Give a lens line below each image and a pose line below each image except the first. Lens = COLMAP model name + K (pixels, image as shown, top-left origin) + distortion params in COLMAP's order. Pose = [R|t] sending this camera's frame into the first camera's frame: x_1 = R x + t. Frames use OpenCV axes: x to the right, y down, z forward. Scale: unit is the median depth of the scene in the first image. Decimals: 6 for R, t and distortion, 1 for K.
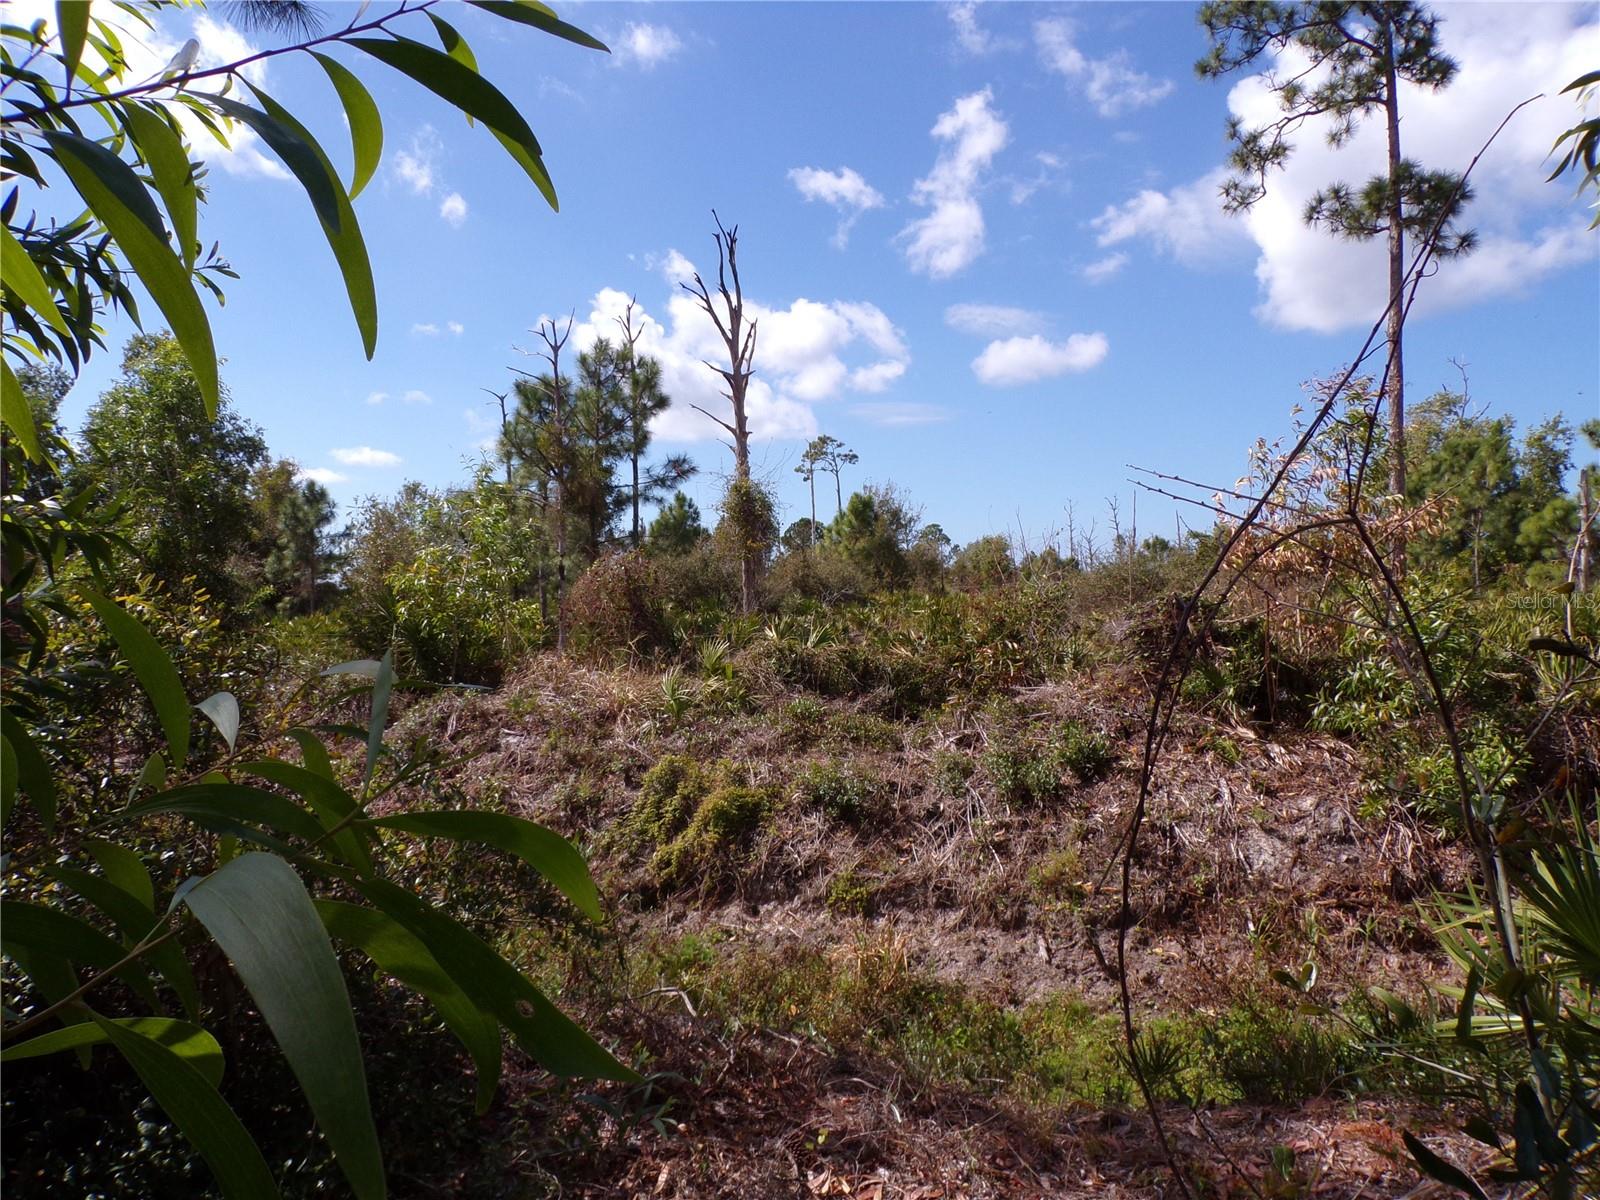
lens RADIAL K [[1092.7, 0, 797.4], [0, 1092.7, 623.6], [0, 0, 1]] dist [0.003577, 0.005076]
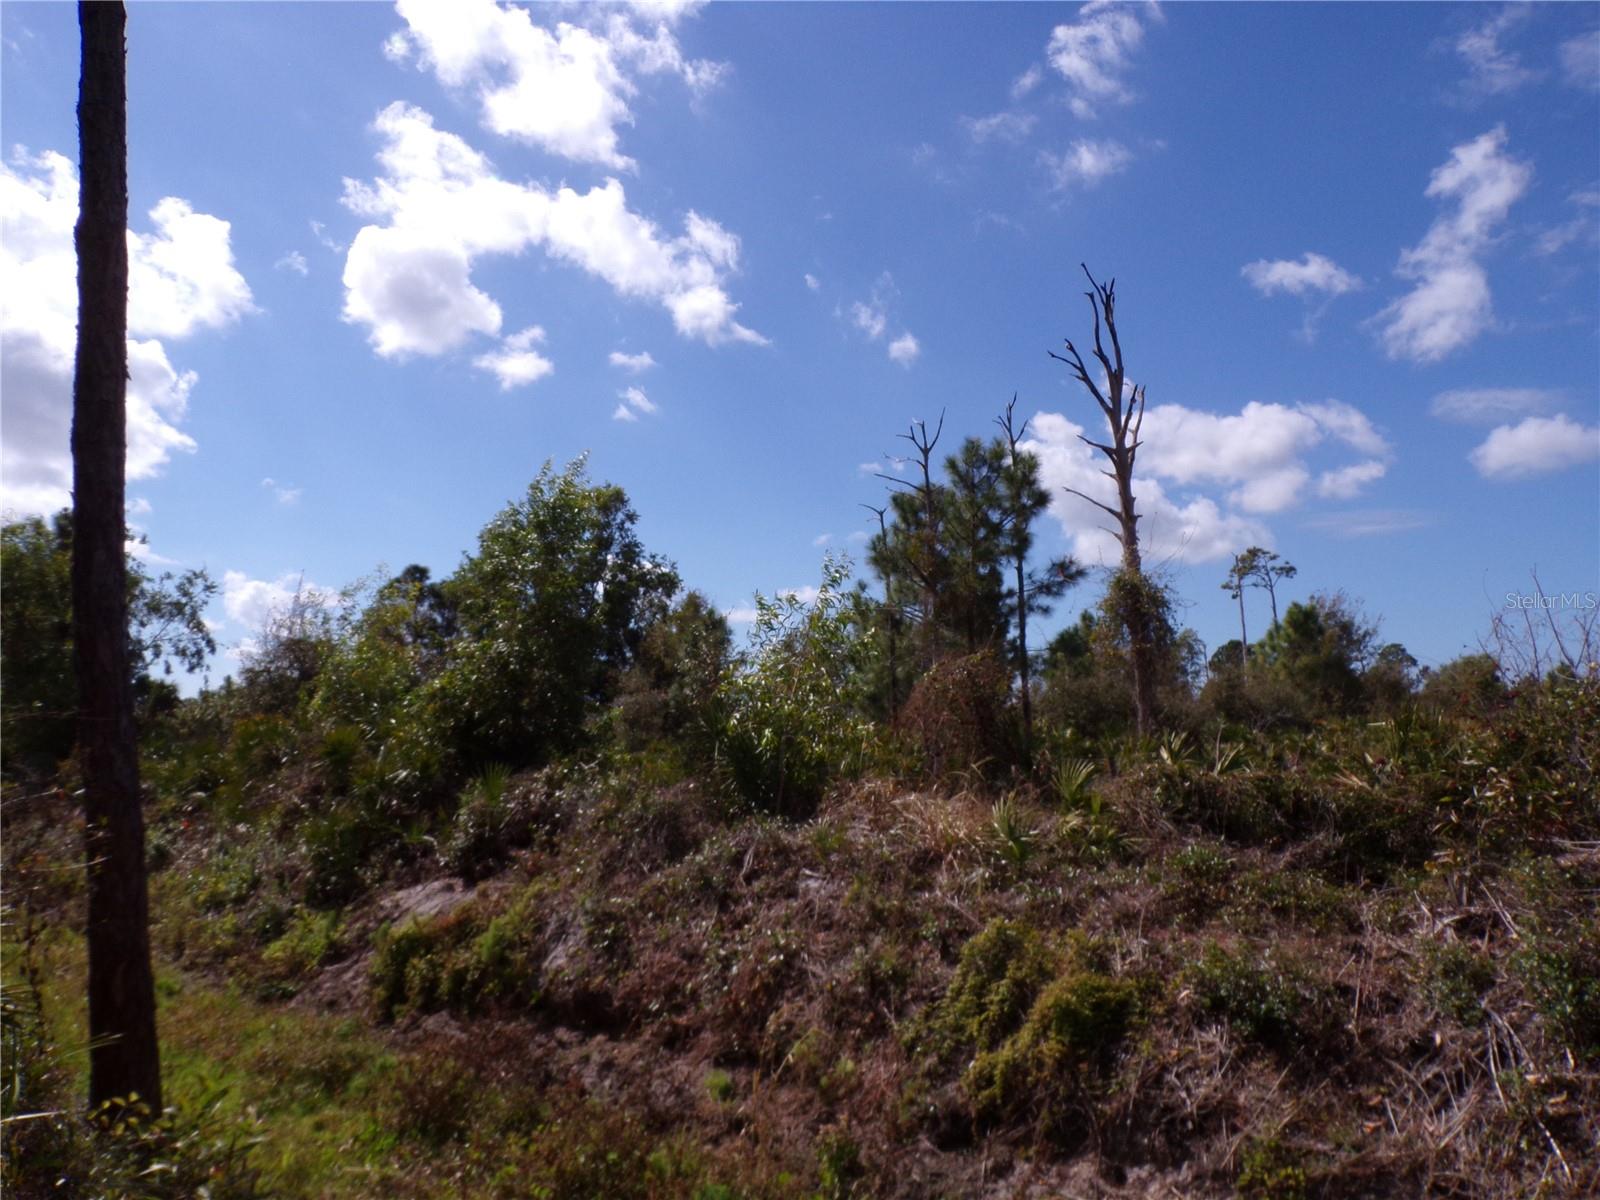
lens RADIAL K [[1092.7, 0, 797.4], [0, 1092.7, 623.6], [0, 0, 1]] dist [0.003577, 0.005076]
pose [[0.929610, -0.037799, -0.366600, 0.030695], [-0.006131, 0.993003, -0.117932, 0.012375], [0.368493, 0.111878, 0.922874, 0.257264]]
